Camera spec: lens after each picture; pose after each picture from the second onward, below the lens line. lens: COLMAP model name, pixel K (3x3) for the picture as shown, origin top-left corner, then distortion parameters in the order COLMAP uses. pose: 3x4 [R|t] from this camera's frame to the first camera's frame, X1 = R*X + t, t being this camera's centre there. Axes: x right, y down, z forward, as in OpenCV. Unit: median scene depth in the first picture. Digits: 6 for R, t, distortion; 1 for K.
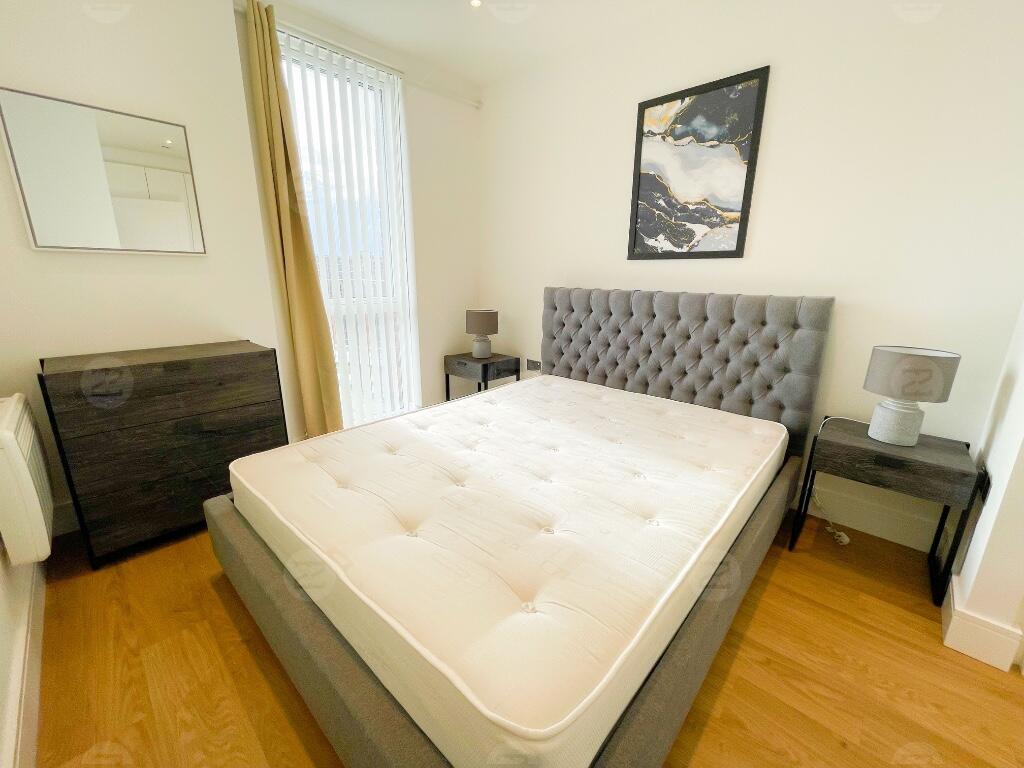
lens RADIAL K [[413.0, 0, 512.7], [0, 413.0, 383.4], [0, 0, 1]] dist [-0.001543, 0.000192]
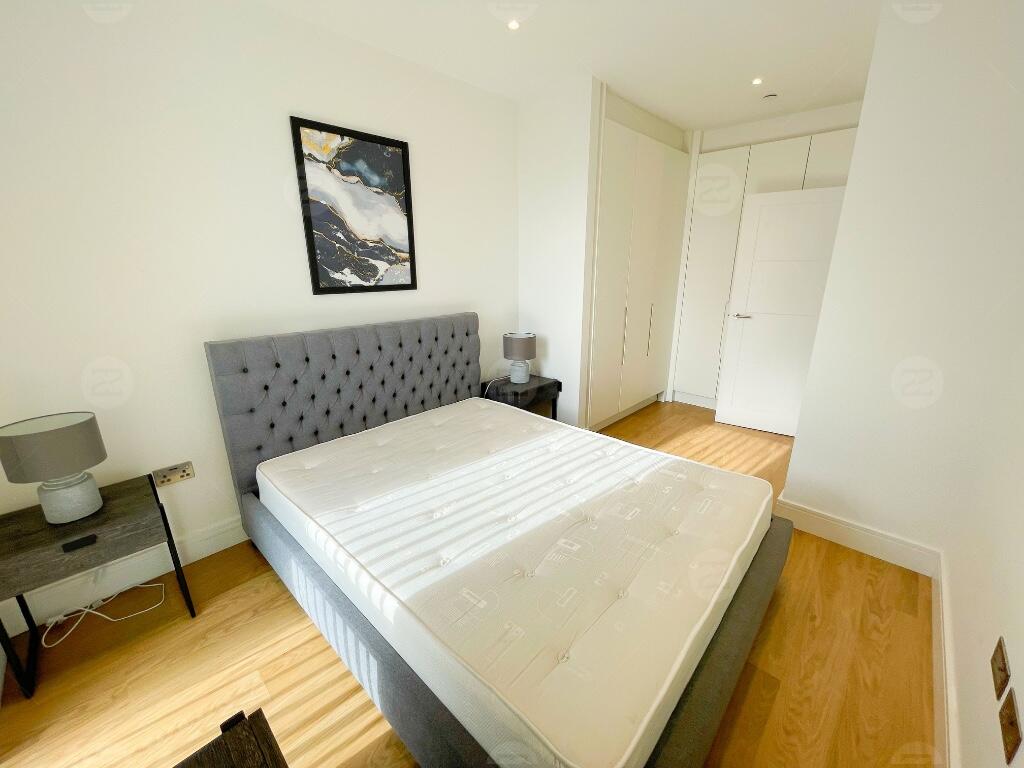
lens RADIAL K [[413.0, 0, 512.3], [0, 413.0, 384.8], [0, 0, 1]] dist [-0.001543, 0.000192]
pose [[0.018905, -0.292142, 0.956188, -0.693422], [0.259257, 0.925080, 0.277512, -0.293005], [-0.965623, 0.242652, 0.093228, 0.635527]]
